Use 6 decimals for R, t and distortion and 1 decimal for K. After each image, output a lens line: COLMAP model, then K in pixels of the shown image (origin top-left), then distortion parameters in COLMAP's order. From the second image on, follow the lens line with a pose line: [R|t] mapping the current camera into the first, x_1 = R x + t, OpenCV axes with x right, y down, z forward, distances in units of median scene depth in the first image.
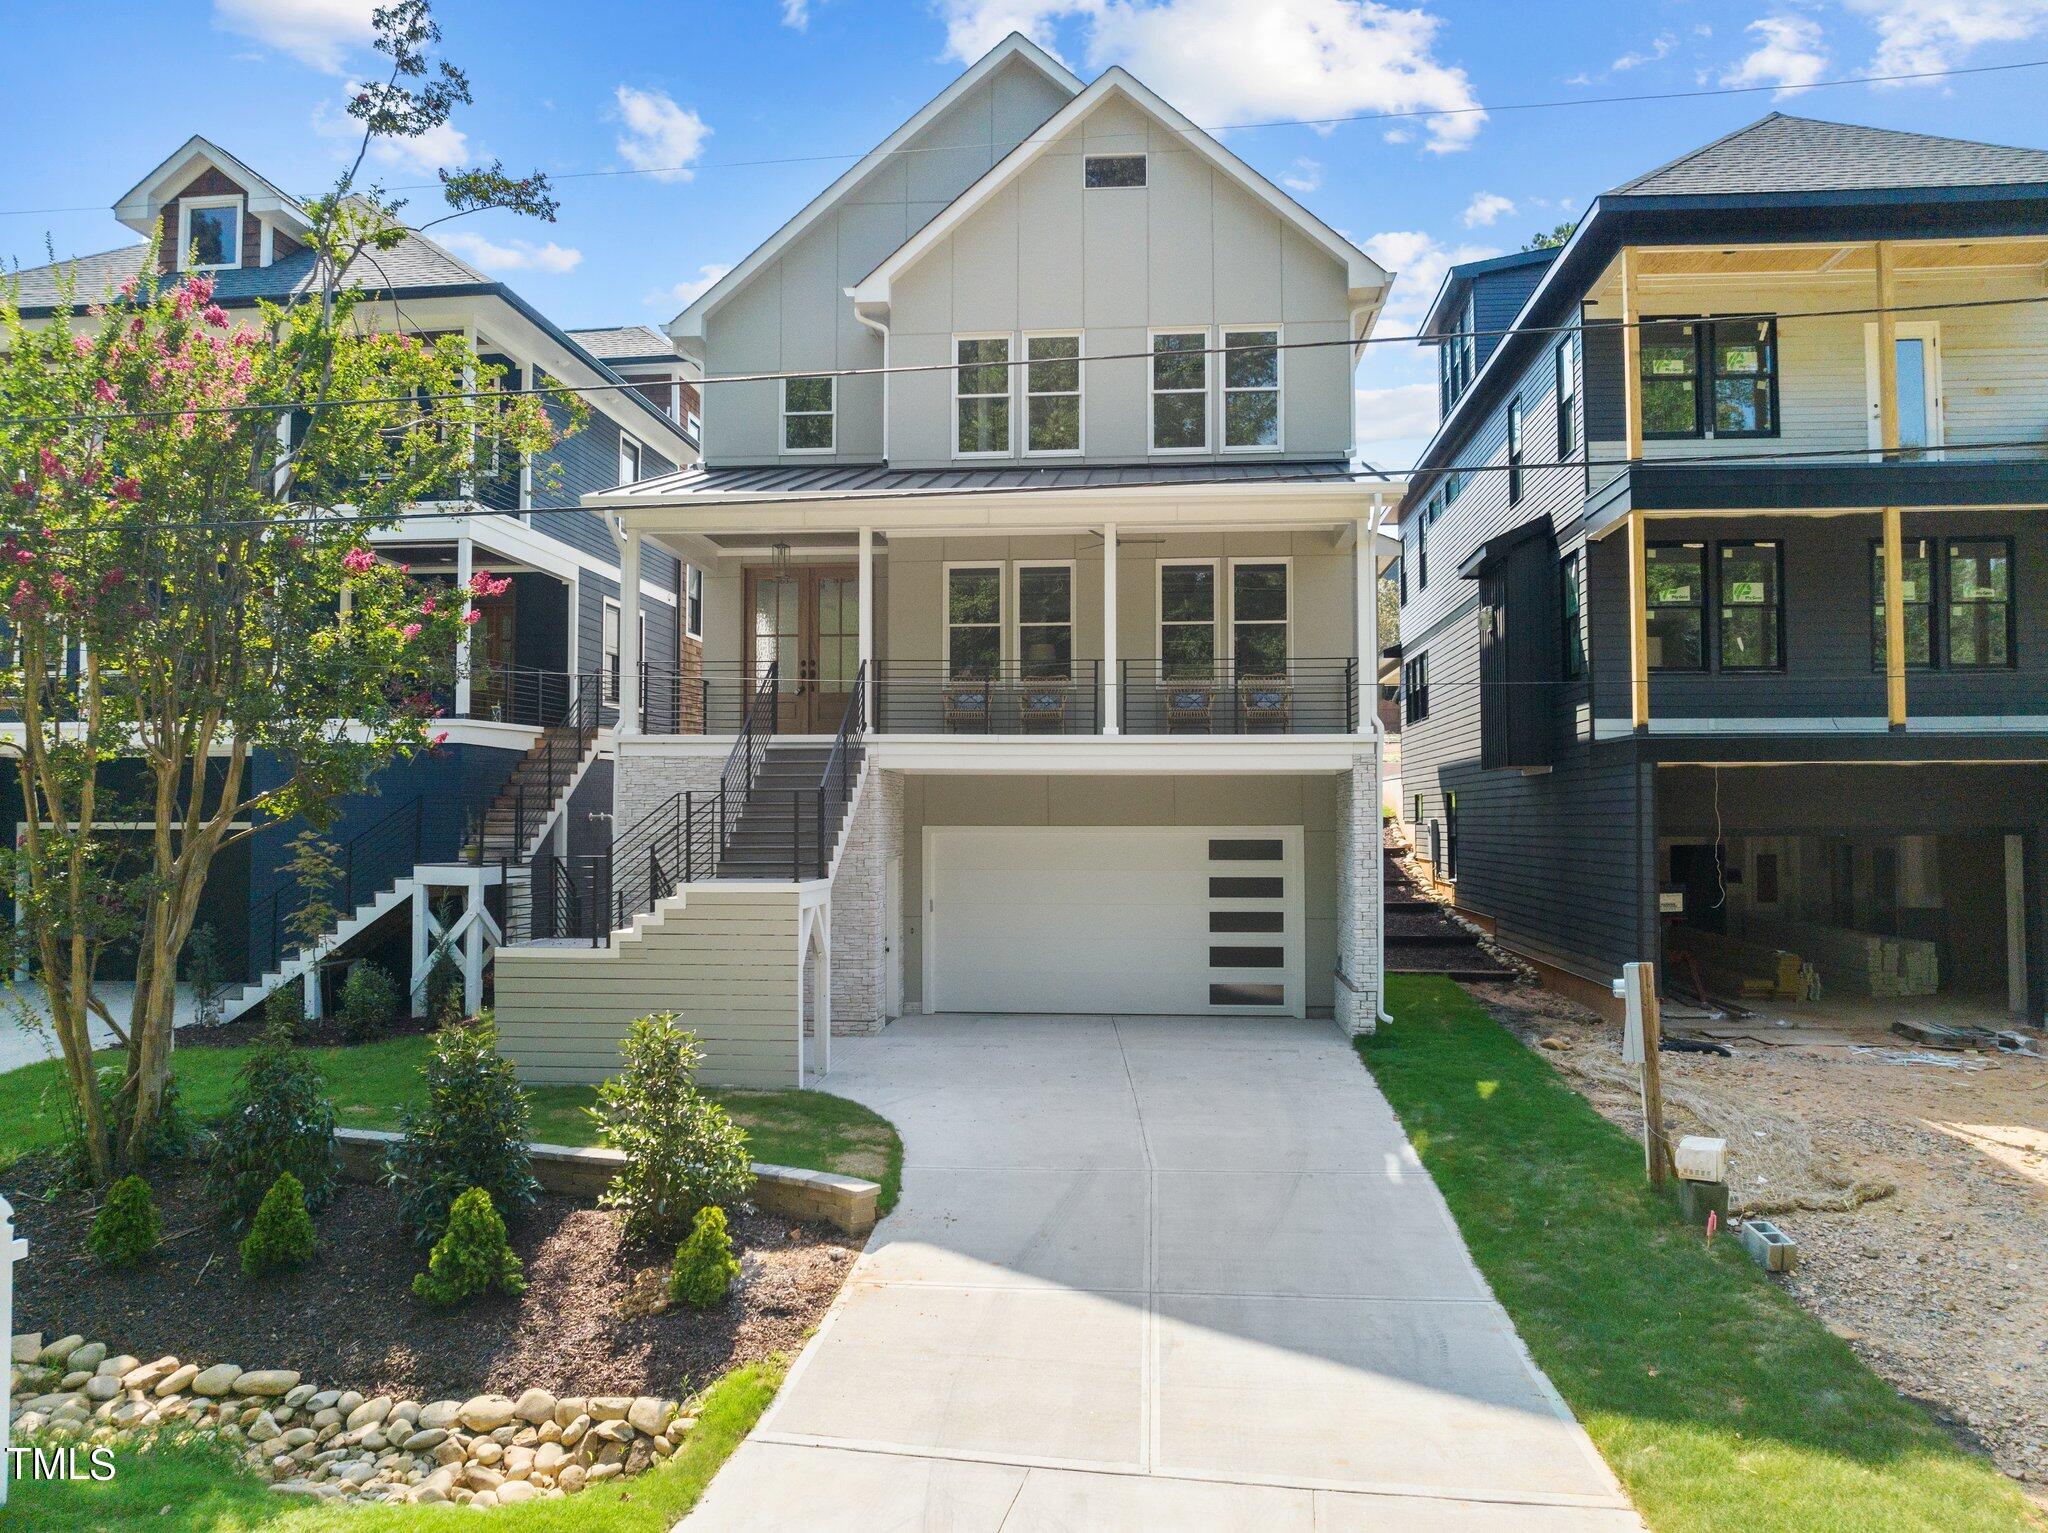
lens RADIAL K [[1430.5, 0, 1024.0], [0, 1430.5, 766.5], [0, 0, 1]] dist [-0.033804, -0.005503]
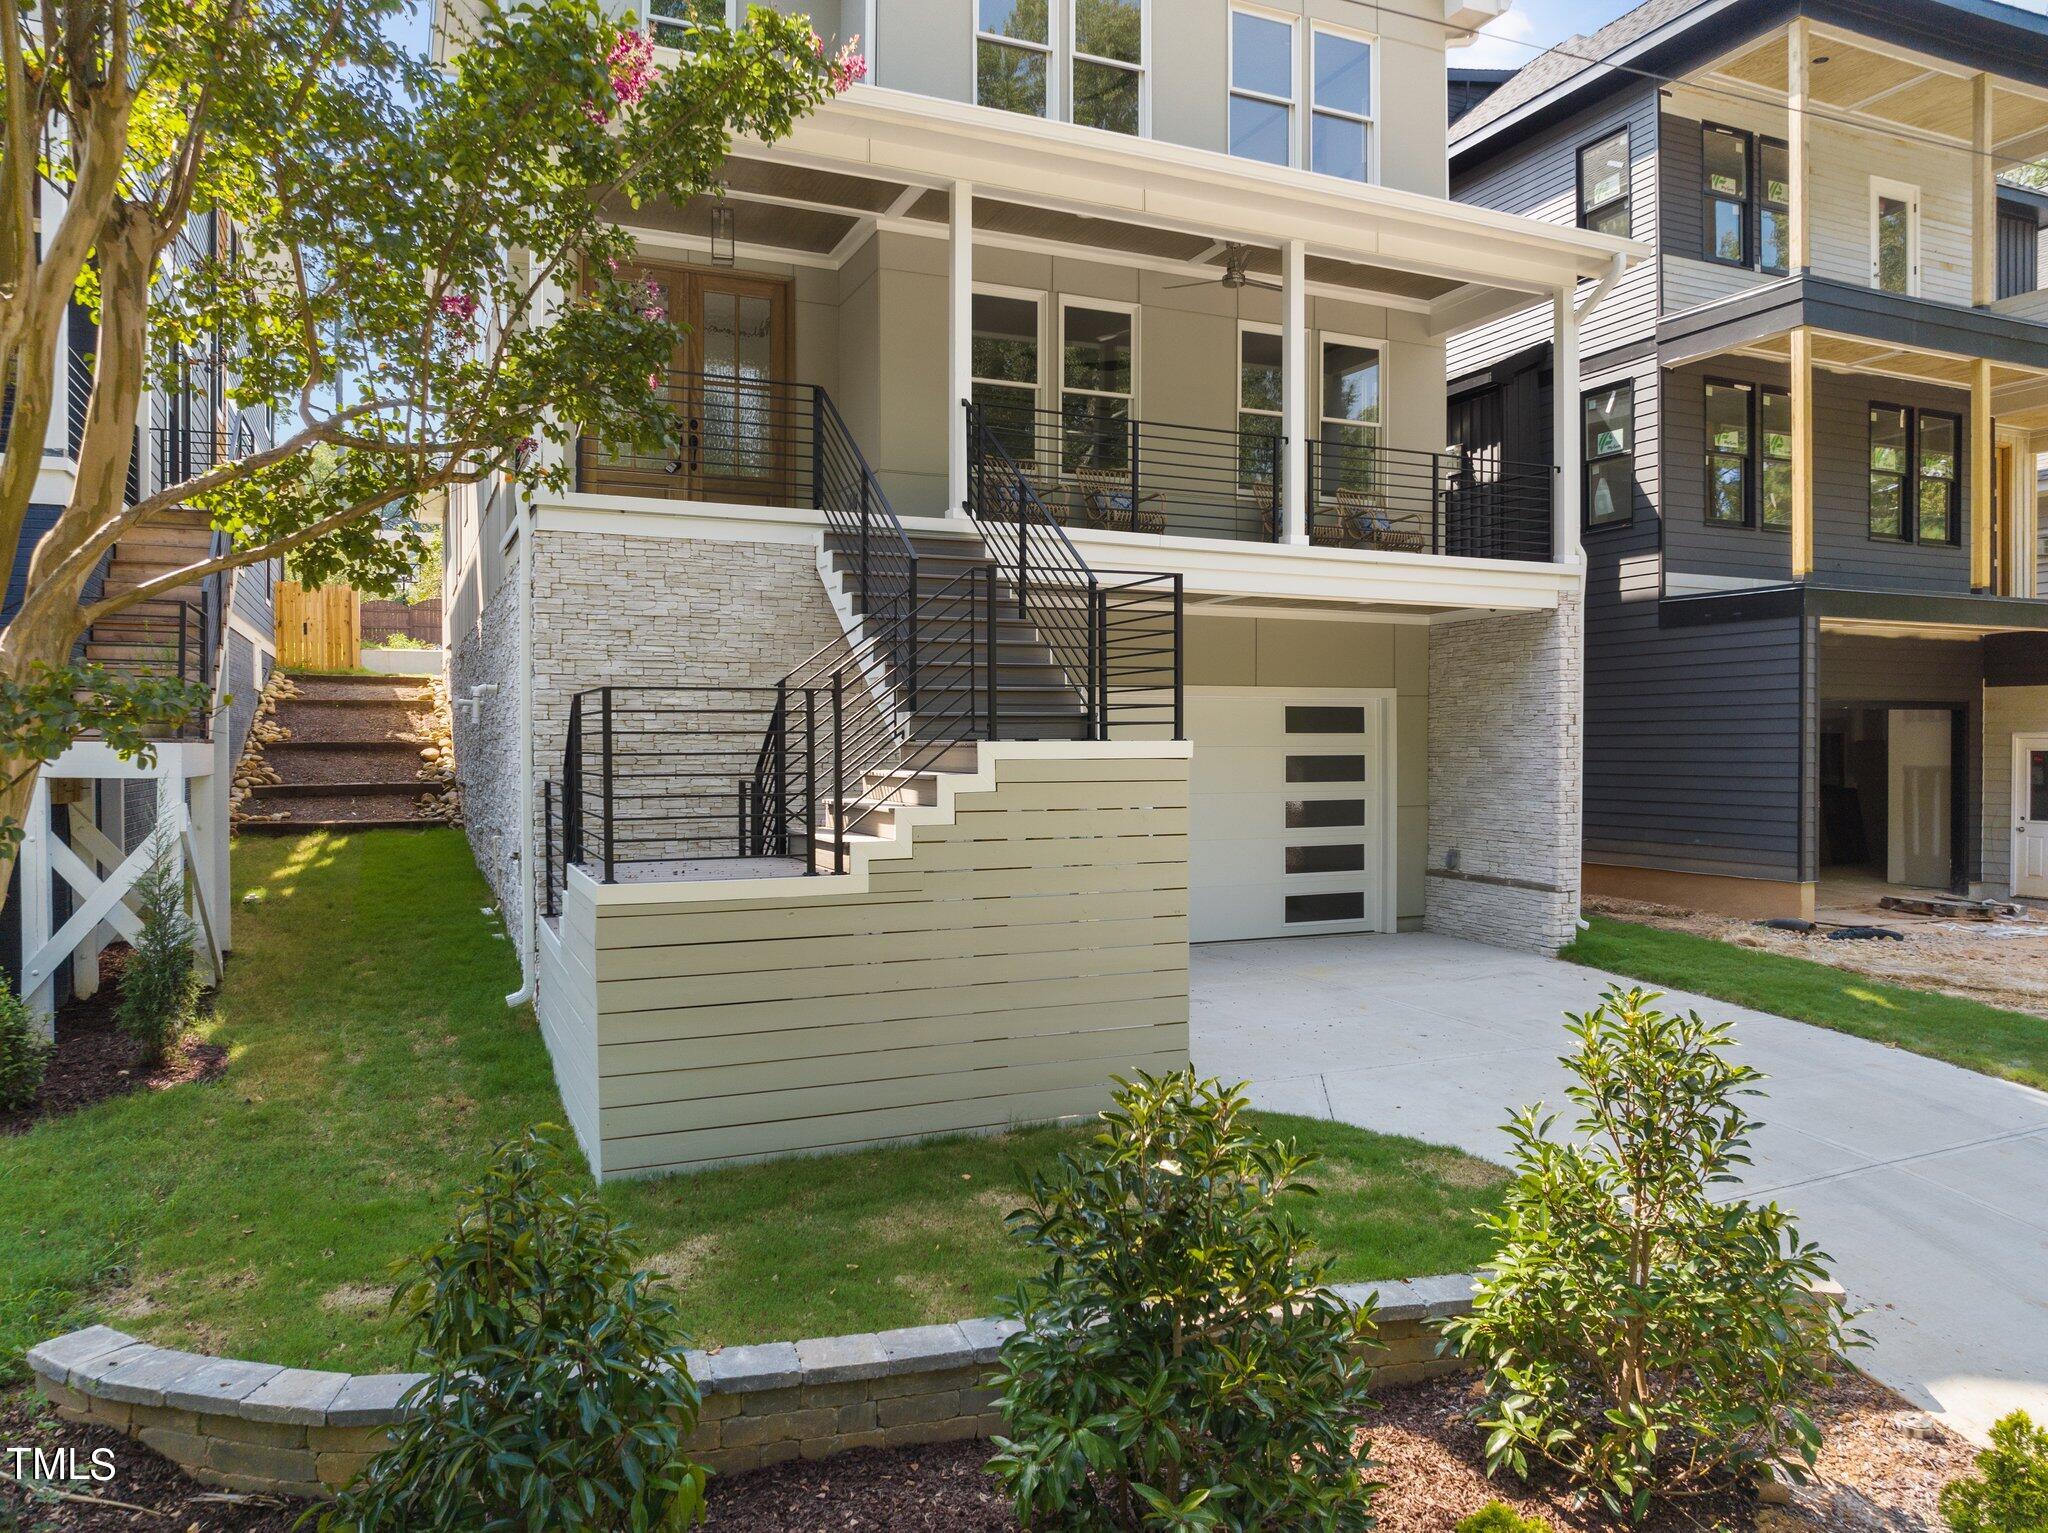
lens RADIAL K [[1430.5, 0, 1024.0], [0, 1430.5, 766.5], [0, 0, 1]] dist [-0.033804, -0.005503]
pose [[0.872282, -0.008403, 0.488931, -0.364557], [-0.016997, 0.998727, 0.047489, 0.050168], [-0.488708, -0.049734, 0.871029, 0.413094]]
